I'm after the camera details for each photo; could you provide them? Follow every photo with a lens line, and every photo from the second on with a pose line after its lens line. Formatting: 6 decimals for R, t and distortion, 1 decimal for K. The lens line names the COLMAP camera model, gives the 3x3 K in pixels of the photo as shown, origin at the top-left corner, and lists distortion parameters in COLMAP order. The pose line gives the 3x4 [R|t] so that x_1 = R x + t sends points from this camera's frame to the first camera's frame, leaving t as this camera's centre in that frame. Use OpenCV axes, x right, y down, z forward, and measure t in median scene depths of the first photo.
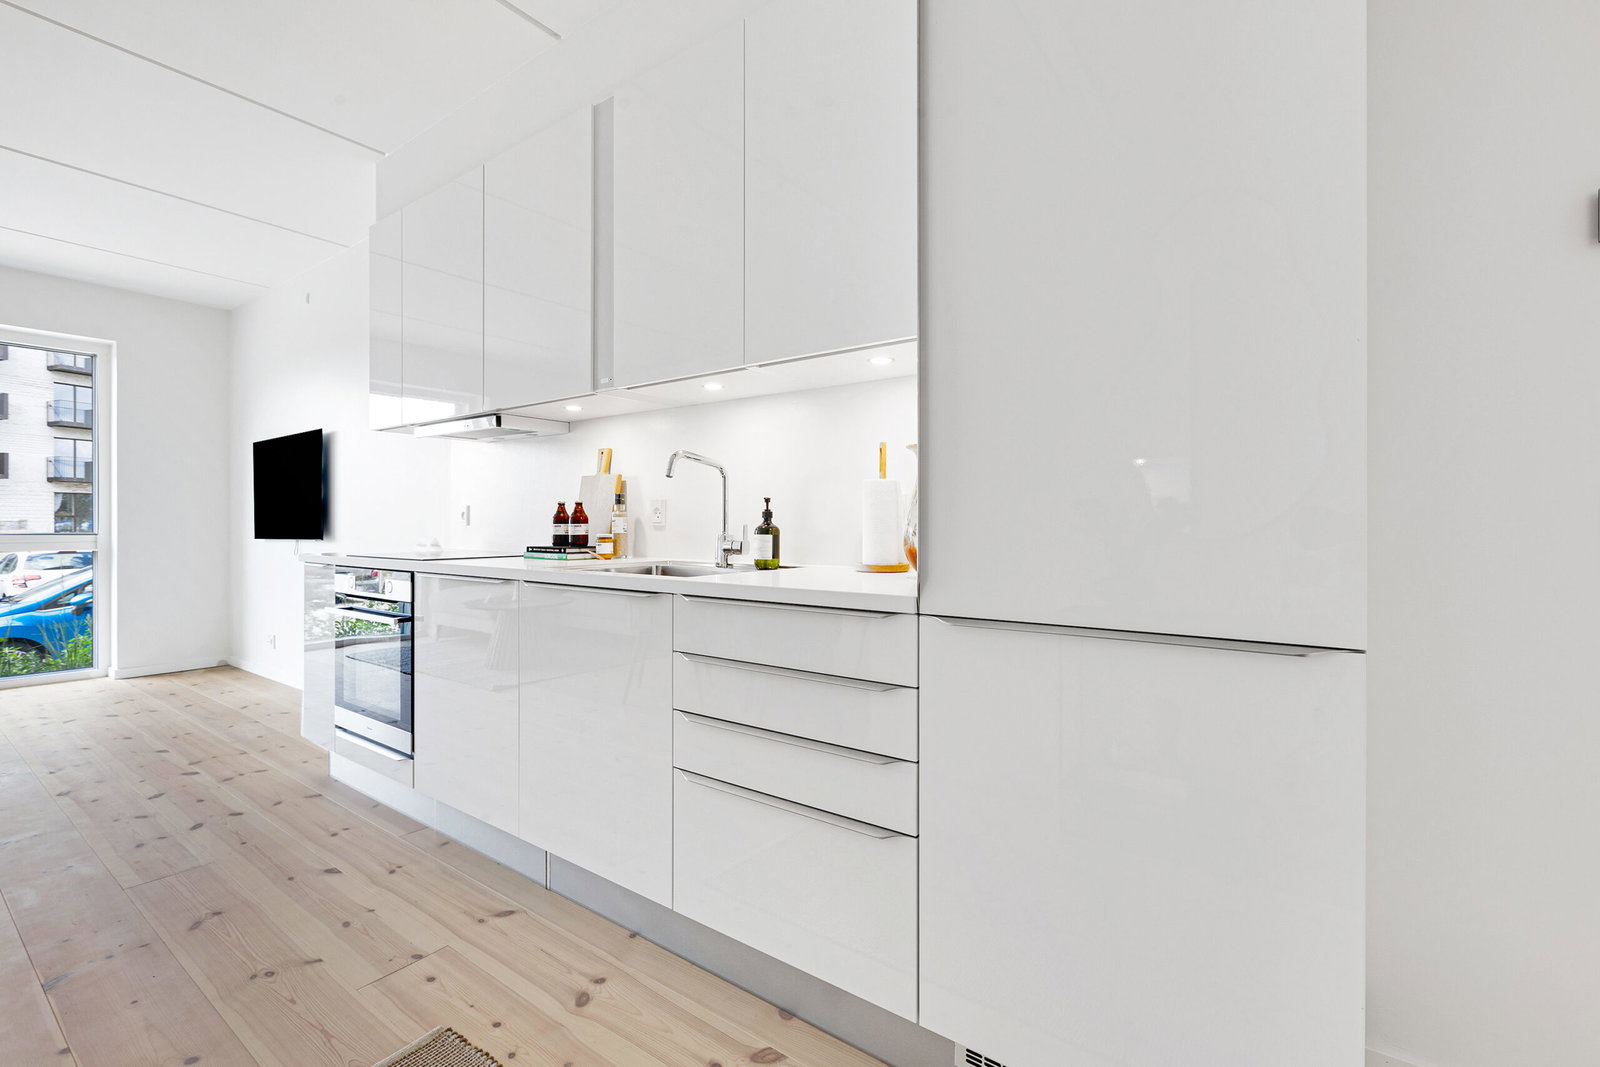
lens RADIAL K [[721.0, 0, 801.6], [0, 721.0, 523.2], [0, 0, 1]] dist [-0.003730, 0.004416]
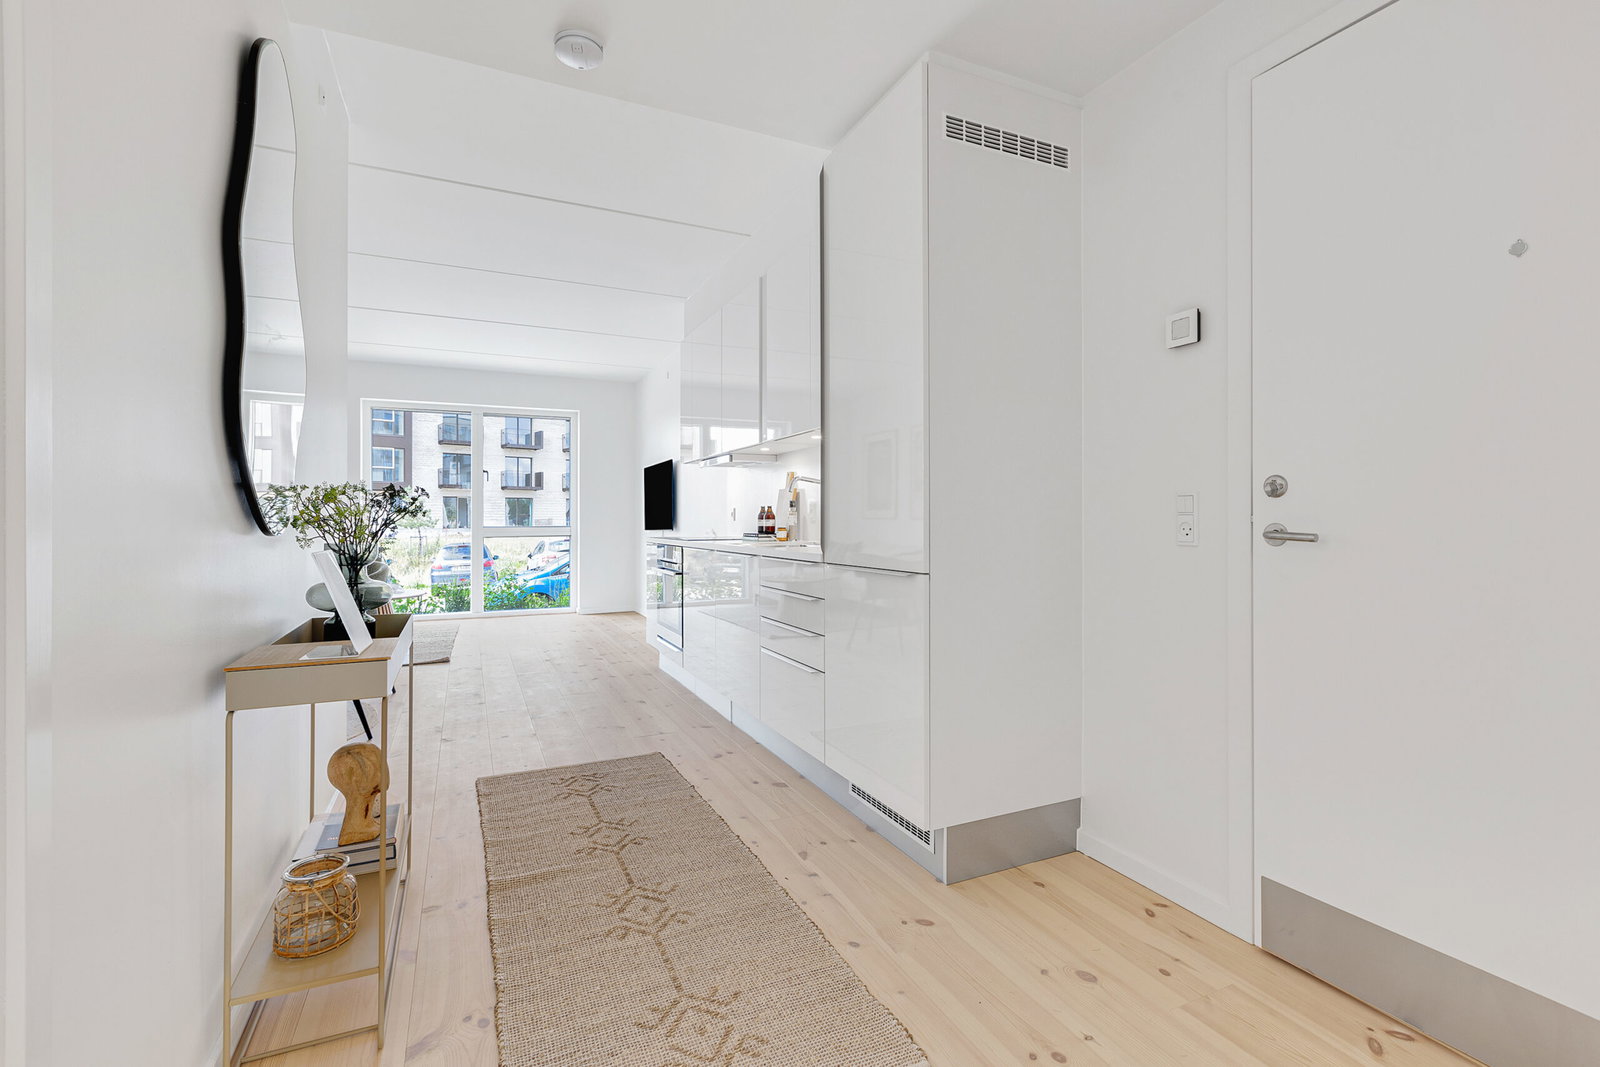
lens RADIAL K [[721.0, 0, 801.6], [0, 721.0, 523.2], [0, 0, 1]] dist [-0.003730, 0.004416]
pose [[0.882191, 0.001741, -0.470889, 0.474588], [-0.000084, 0.999994, 0.003542, 0.002932], [0.470892, -0.003085, 0.882185, -0.370148]]
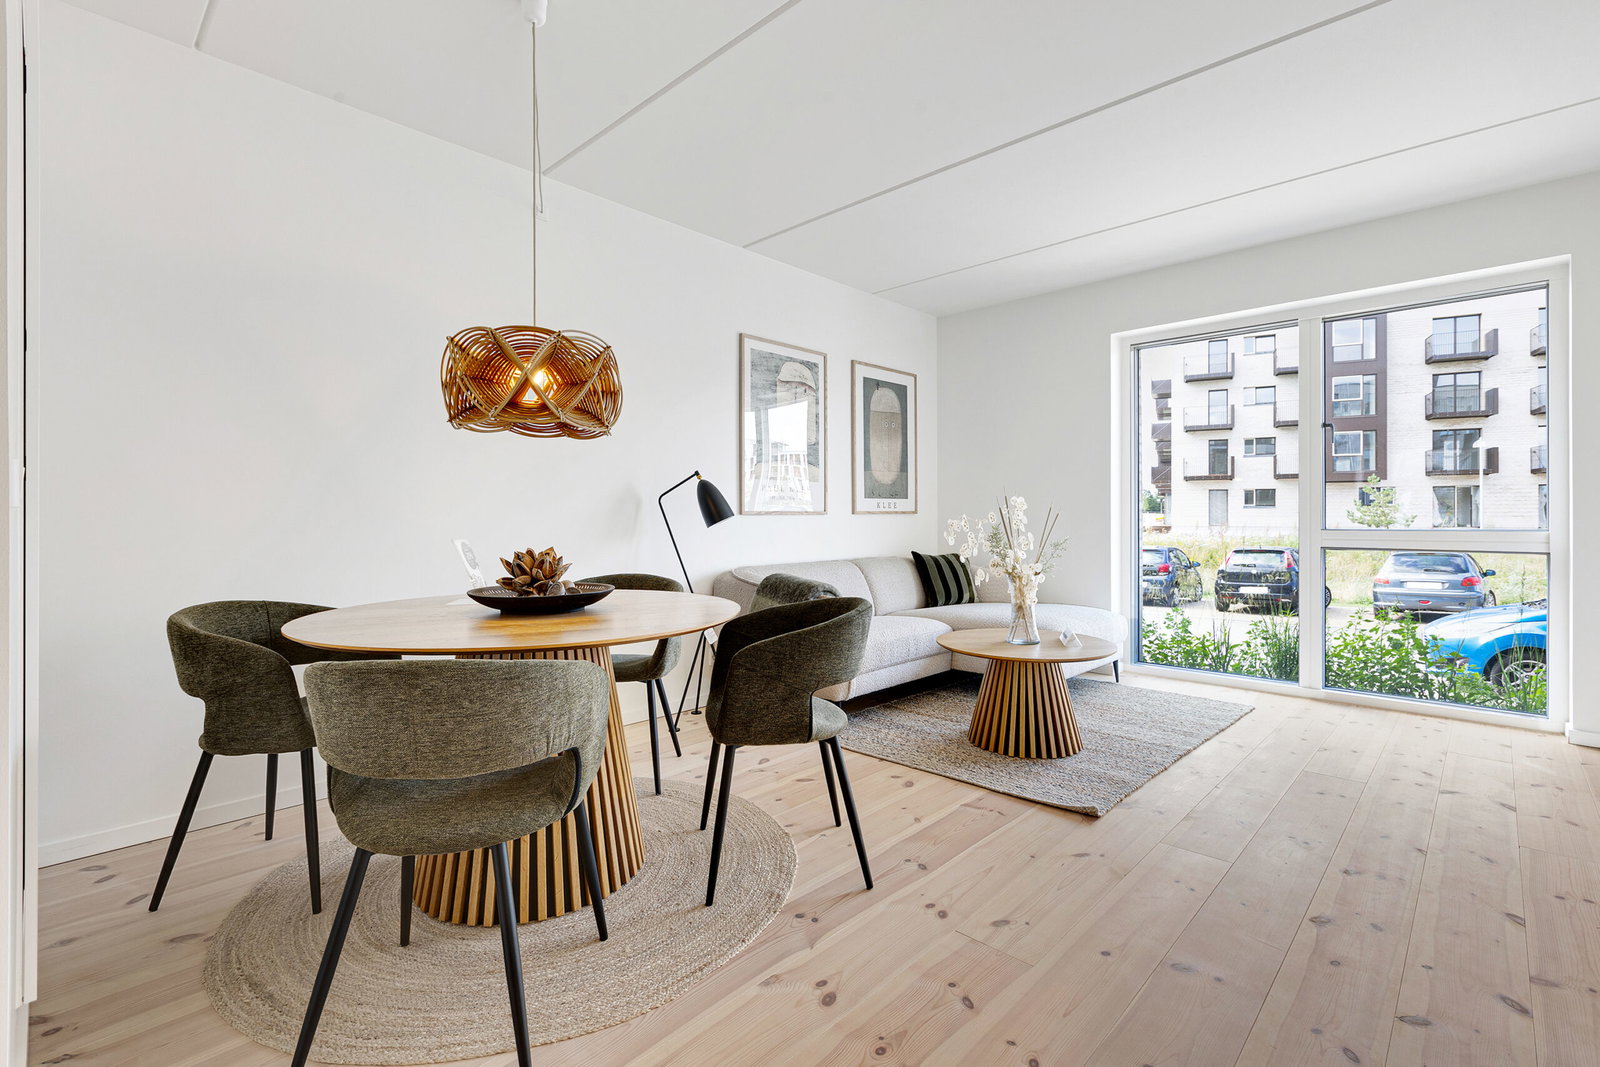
lens RADIAL K [[721.0, 0, 801.6], [0, 721.0, 523.2], [0, 0, 1]] dist [-0.003730, 0.004416]
pose [[-0.120954, 0.007259, -0.992632, -0.301080], [0.002473, 0.999972, 0.007012, -0.004466], [0.992655, -0.001607, -0.120968, 0.613216]]
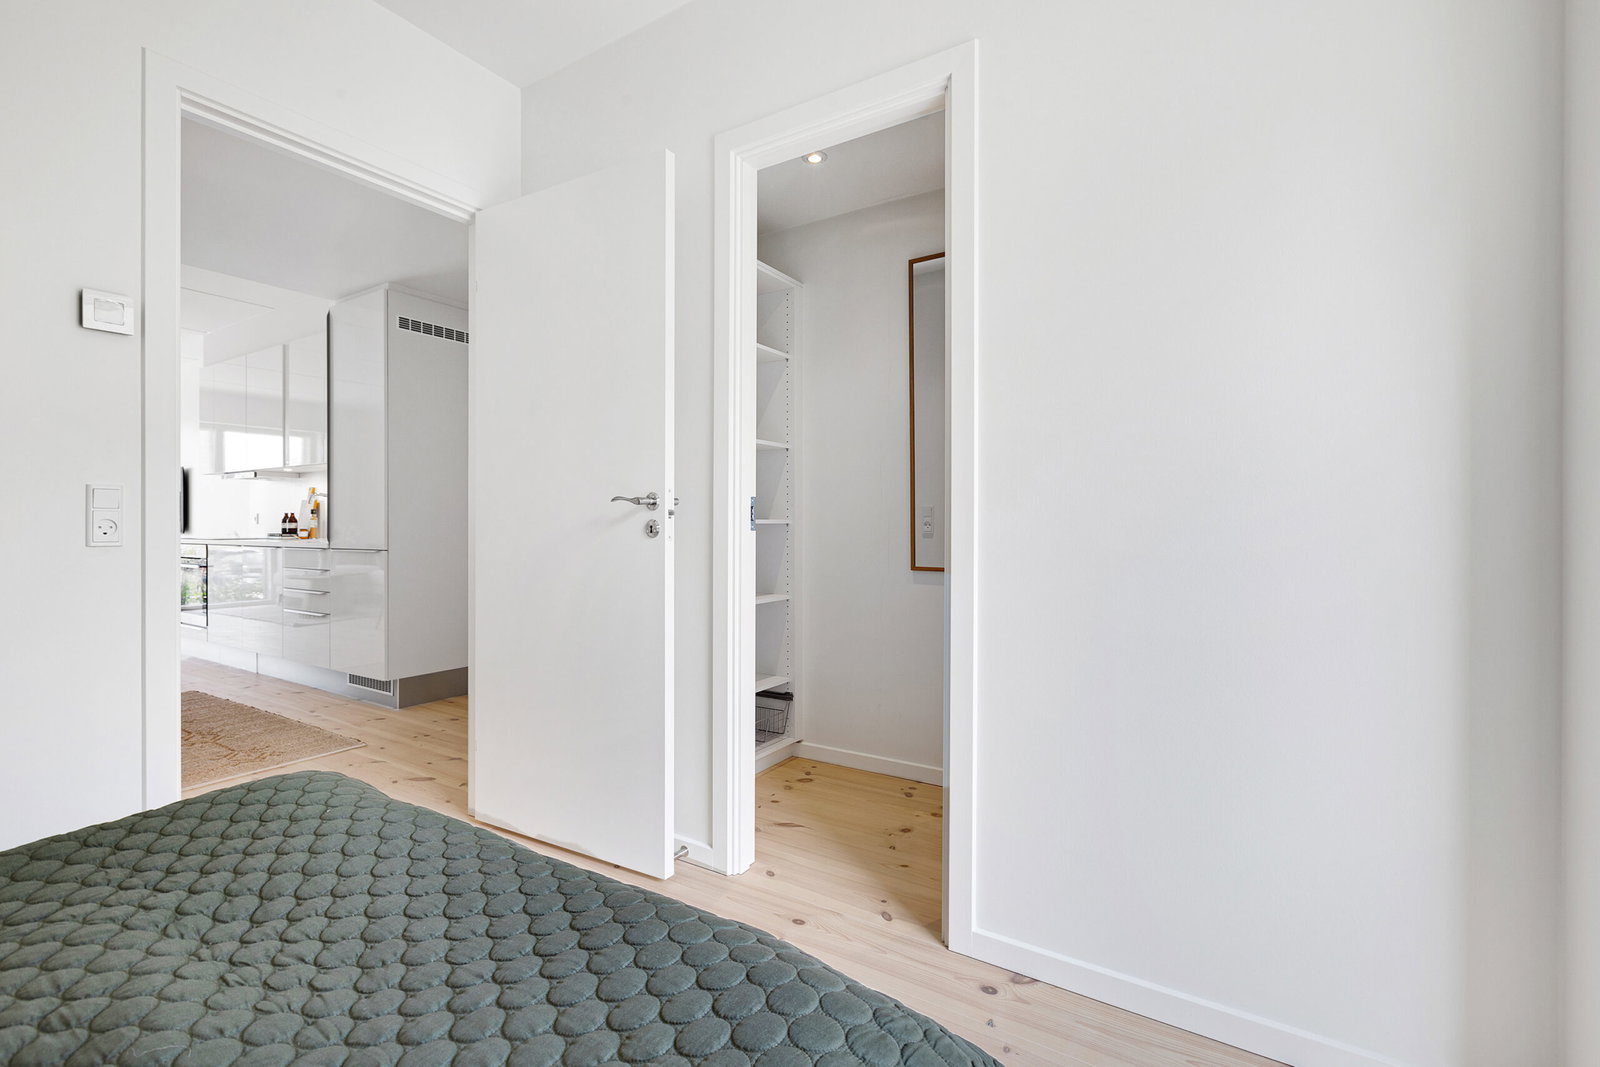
lens RADIAL K [[721.0, 0, 801.6], [0, 721.0, 523.2], [0, 0, 1]] dist [-0.003730, 0.004416]
pose [[0.997390, -0.000840, 0.072195, 0.961483], [0.000952, 0.999998, -0.001513, 0.005386], [-0.072194, 0.001578, 0.997389, -1.153086]]
